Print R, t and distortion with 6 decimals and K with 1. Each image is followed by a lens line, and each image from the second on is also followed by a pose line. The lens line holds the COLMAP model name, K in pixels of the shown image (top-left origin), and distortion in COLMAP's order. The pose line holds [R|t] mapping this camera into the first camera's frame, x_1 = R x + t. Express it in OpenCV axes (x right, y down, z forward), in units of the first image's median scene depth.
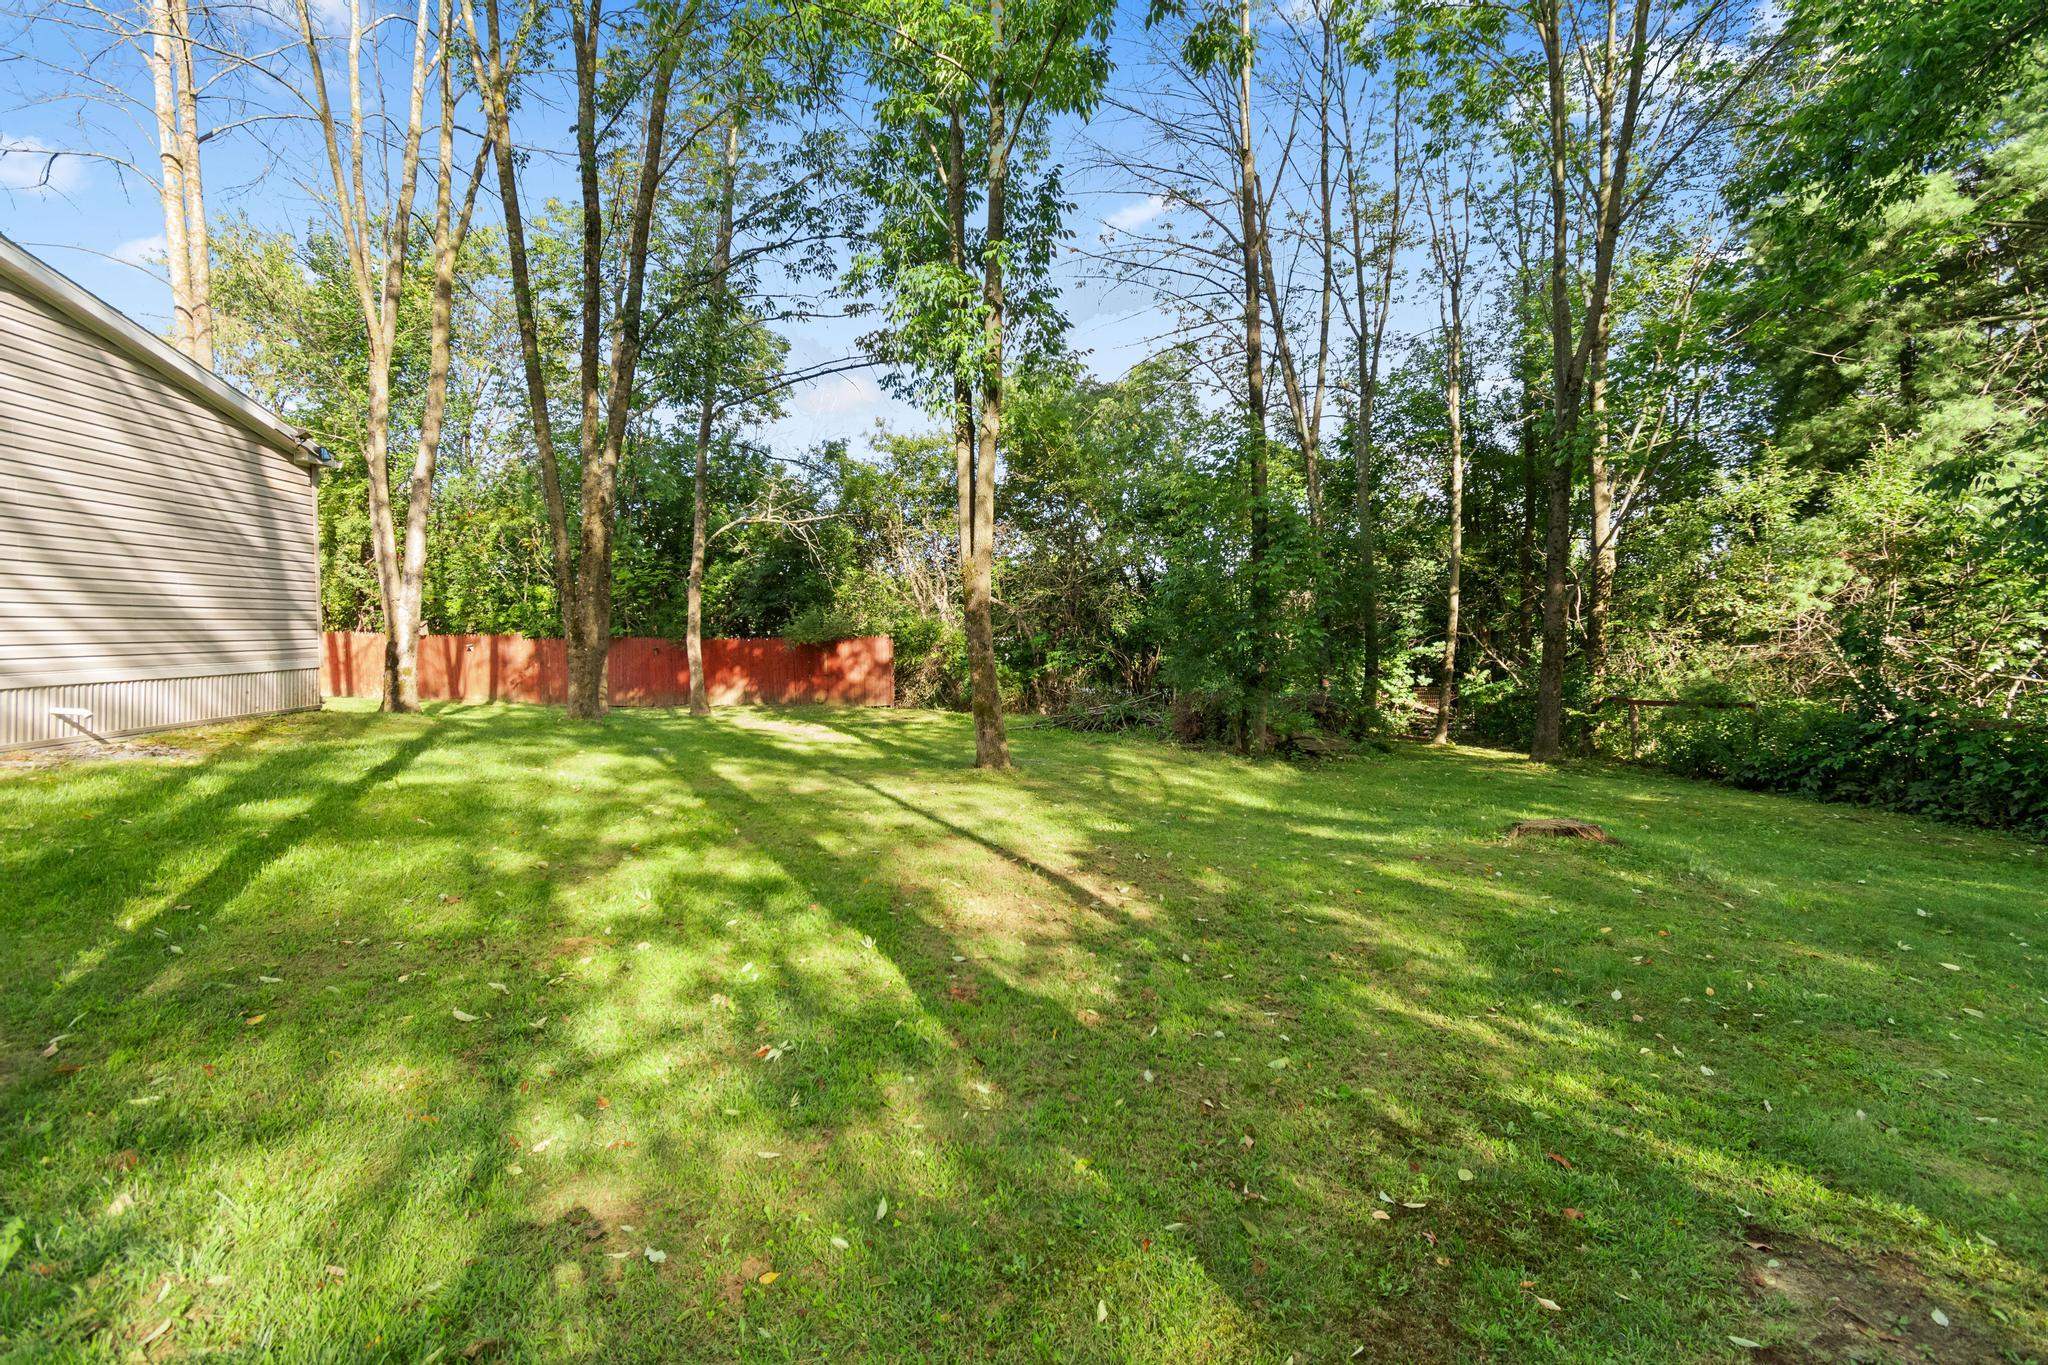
lens RADIAL K [[919.0, 0, 1014.7], [0, 919.0, 683.4], [0, 0, 1]] dist [0.002430, -0.001712]
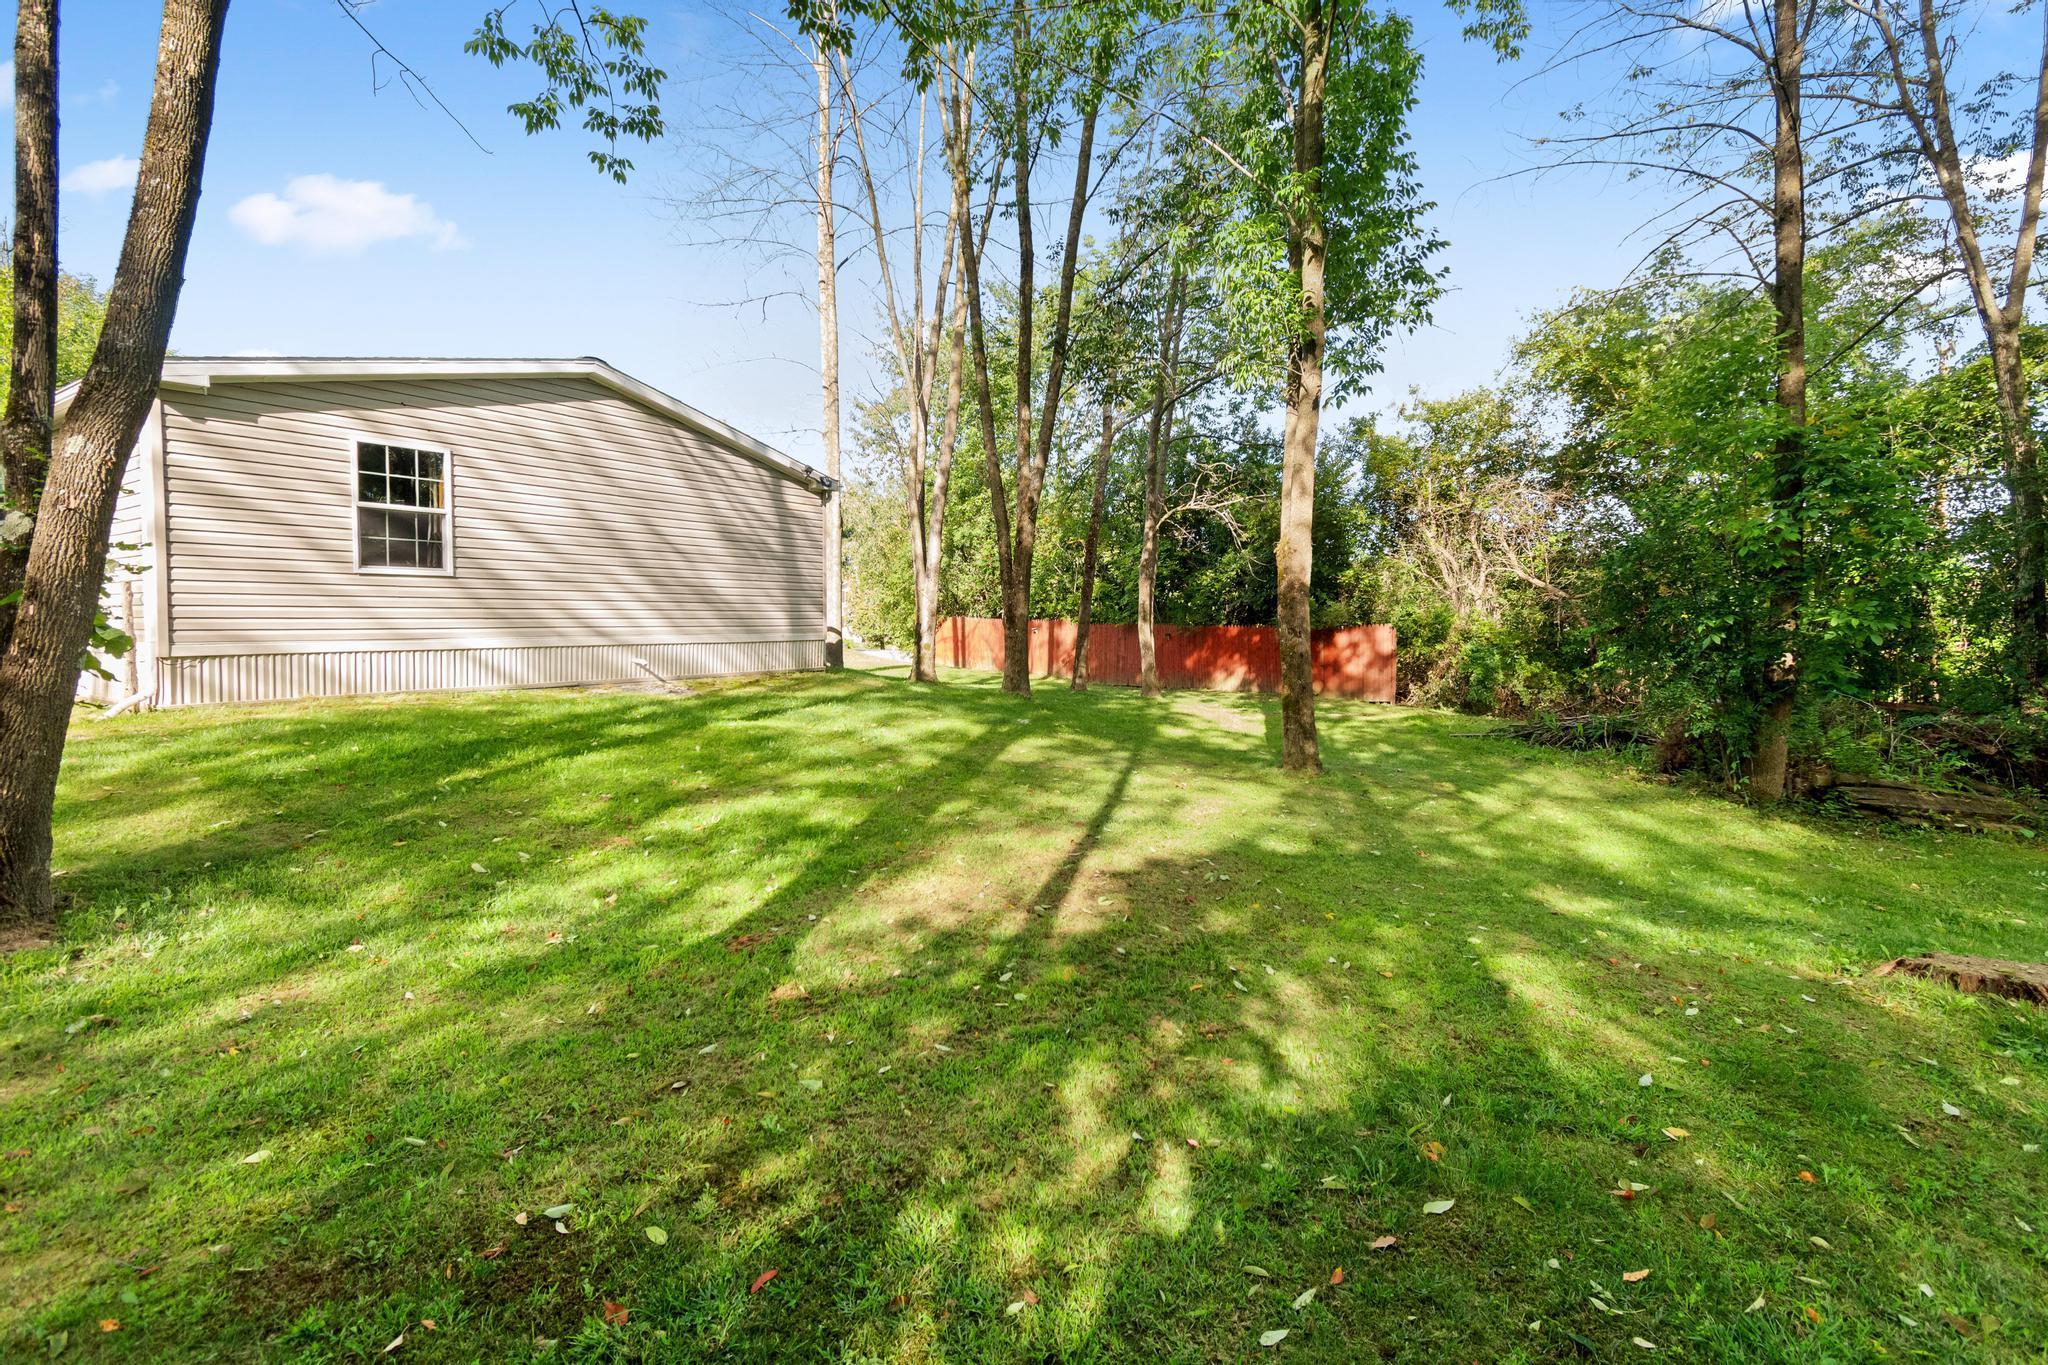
lens RADIAL K [[919.0, 0, 1016.8], [0, 919.0, 668.9], [0, 0, 1]] dist [0.002430, -0.001712]
pose [[0.769088, 0.042684, -0.637716, 0.374983], [-0.046655, 0.998855, 0.010590, -0.002568], [0.637438, 0.021608, 0.770199, 0.163667]]
